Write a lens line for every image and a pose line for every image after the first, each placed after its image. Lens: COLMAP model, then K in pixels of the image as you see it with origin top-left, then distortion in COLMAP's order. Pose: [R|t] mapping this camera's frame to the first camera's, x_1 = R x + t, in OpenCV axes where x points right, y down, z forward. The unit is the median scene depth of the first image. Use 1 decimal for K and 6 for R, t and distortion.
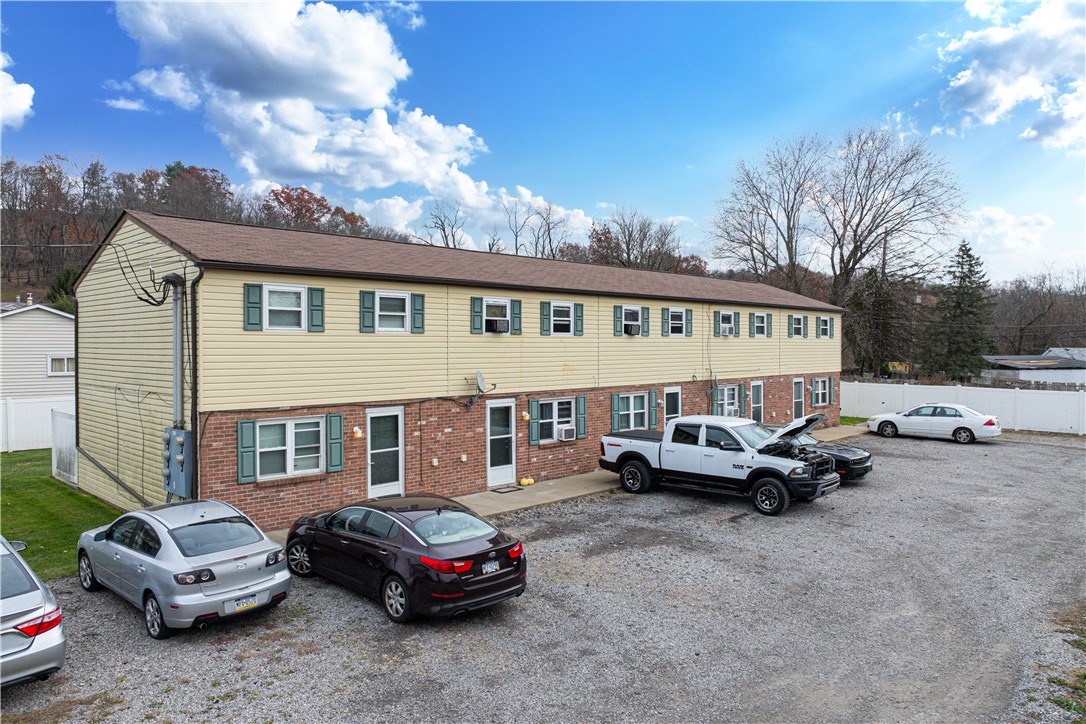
lens RADIAL K [[758.0, 0, 543.0], [0, 758.0, 362.0], [0, 0, 1]] dist [-0.032814, -0.000792]
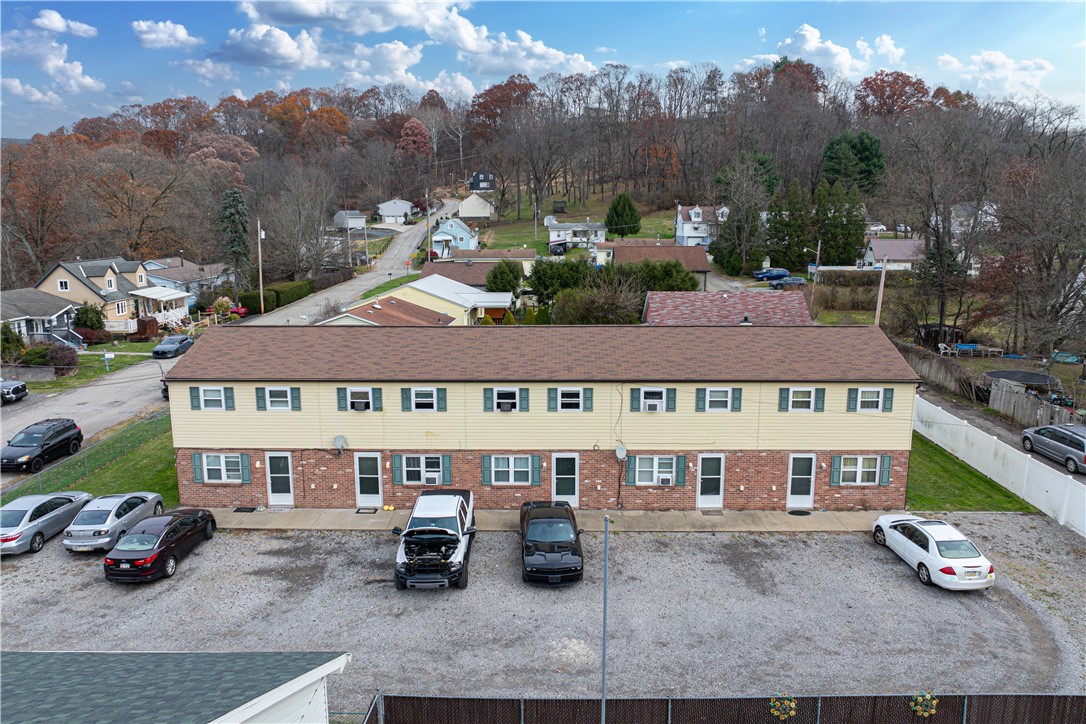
lens RADIAL K [[758.0, 0, 543.0], [0, 758.0, 362.0], [0, 0, 1]] dist [-0.032814, -0.000792]
pose [[0.686537, 0.134824, -0.714486, 1.298441], [-0.016391, 0.985278, 0.170172, -0.409812], [0.726910, -0.105119, 0.678639, 0.263491]]
